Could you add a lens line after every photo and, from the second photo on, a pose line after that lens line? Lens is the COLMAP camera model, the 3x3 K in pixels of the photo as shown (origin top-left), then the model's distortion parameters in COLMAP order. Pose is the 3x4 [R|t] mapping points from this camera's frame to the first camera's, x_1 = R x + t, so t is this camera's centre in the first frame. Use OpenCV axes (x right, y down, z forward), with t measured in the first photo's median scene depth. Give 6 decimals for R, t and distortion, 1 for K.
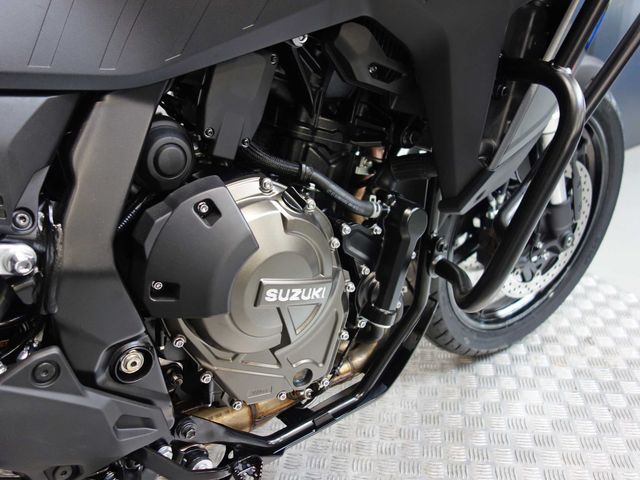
lens RADIAL K [[585.9, 0, 320.0], [0, 585.9, 240.0], [0, 0, 1]] dist [0.064643, -0.004798]
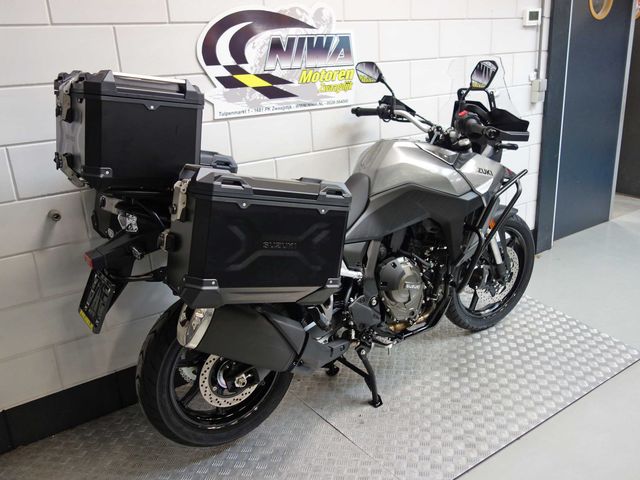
lens RADIAL K [[585.9, 0, 320.0], [0, 585.9, 240.0], [0, 0, 1]] dist [0.064643, -0.004798]
pose [[0.998583, -0.010549, -0.052158, -0.396415], [0.004715, 0.993838, -0.110743, 0.188463], [0.053004, 0.110340, 0.992480, -2.600426]]
